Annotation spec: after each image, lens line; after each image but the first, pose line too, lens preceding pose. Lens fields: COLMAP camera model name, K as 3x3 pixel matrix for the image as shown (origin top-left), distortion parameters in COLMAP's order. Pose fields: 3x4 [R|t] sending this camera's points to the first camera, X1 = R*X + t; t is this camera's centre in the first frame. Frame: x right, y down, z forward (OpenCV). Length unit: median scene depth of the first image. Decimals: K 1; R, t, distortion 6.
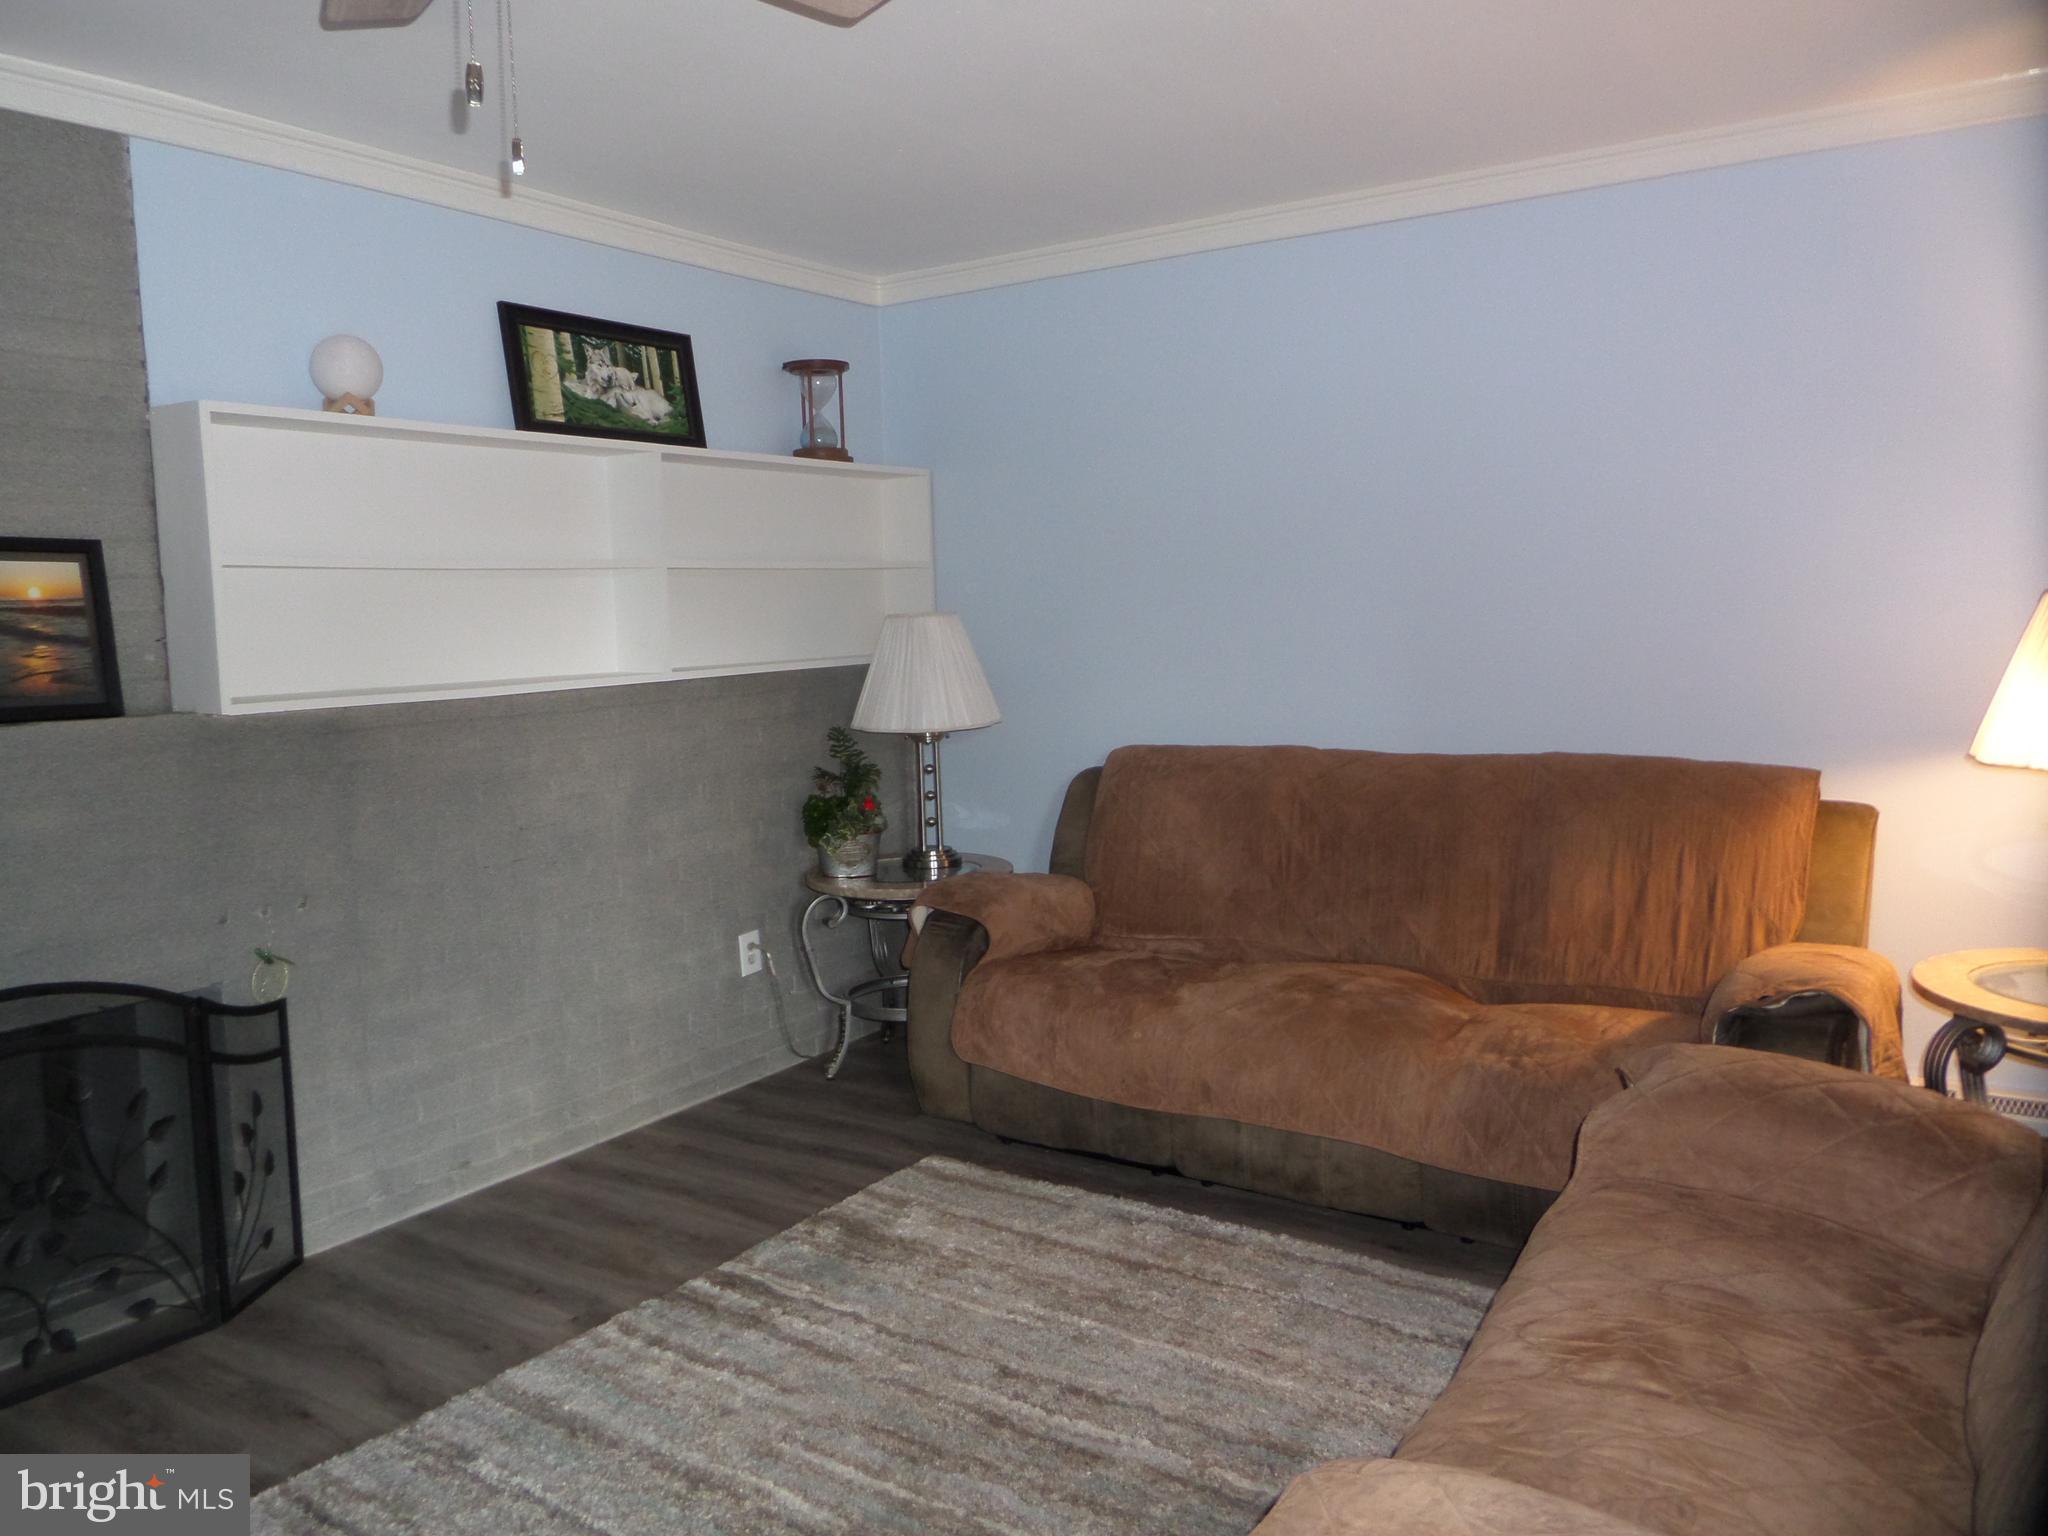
lens RADIAL K [[1489.0, 0, 1028.5], [0, 1489.0, 761.9], [0, 0, 1]] dist [-0.009468, -0.010994]
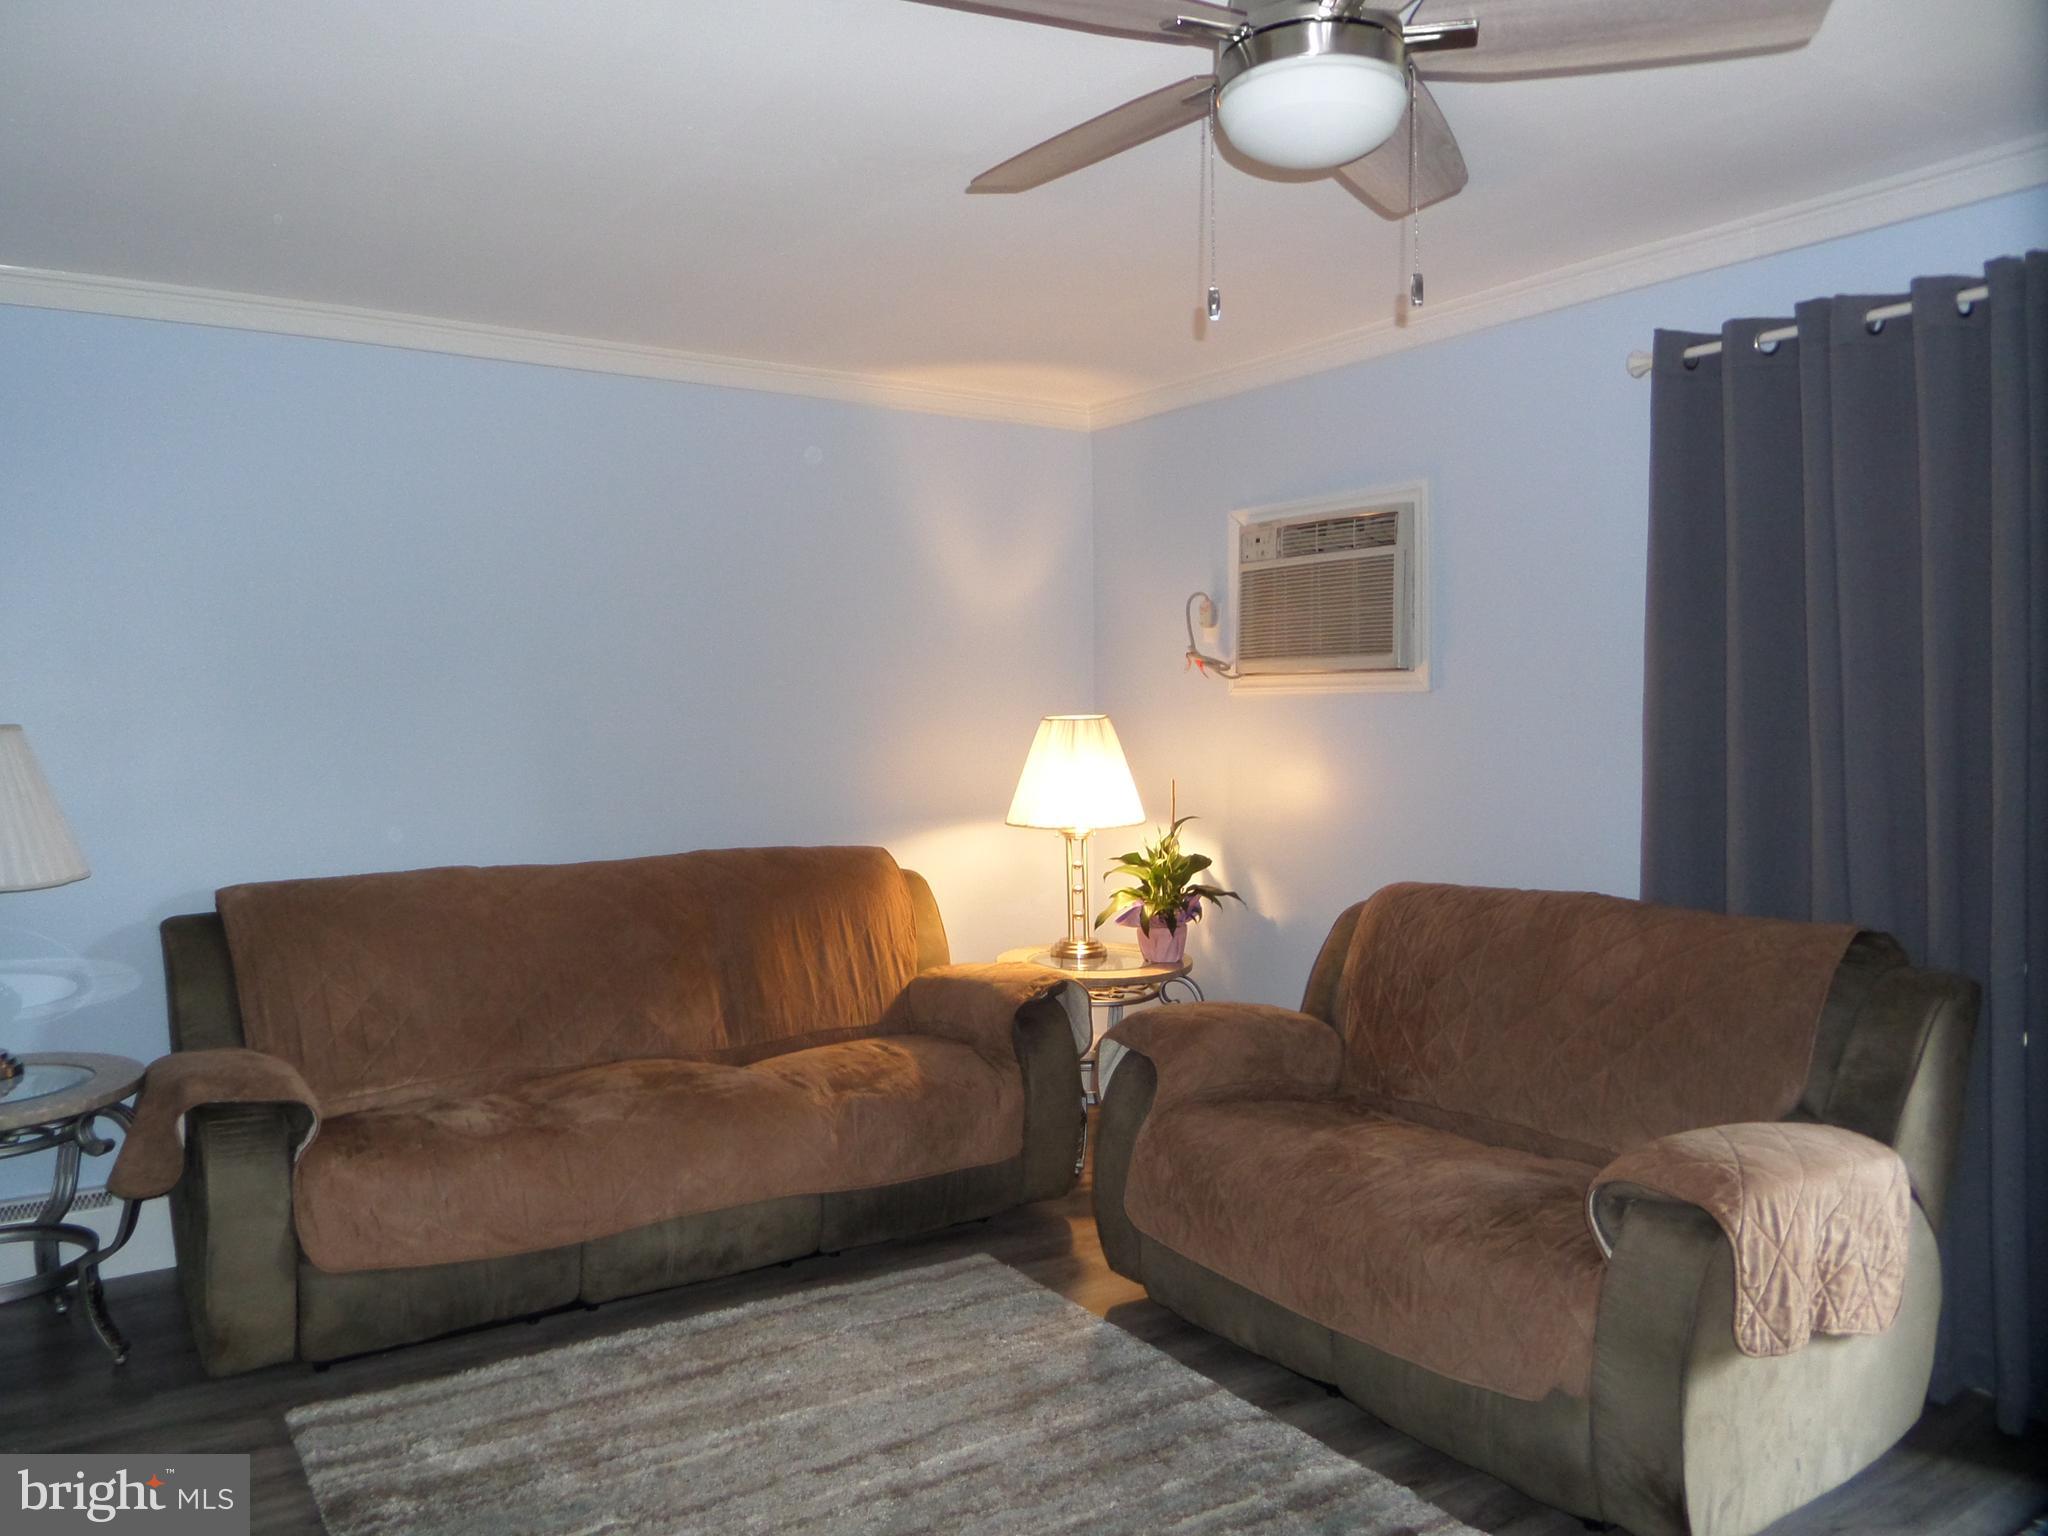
lens RADIAL K [[1489.0, 0, 1026.5], [0, 1489.0, 762.9], [0, 0, 1]] dist [-0.009468, -0.010994]
pose [[0.379187, -0.004333, 0.925310, -0.721172], [0.086974, 0.995729, -0.030978, -0.018503], [-0.921224, 0.092224, 0.377944, 0.364326]]
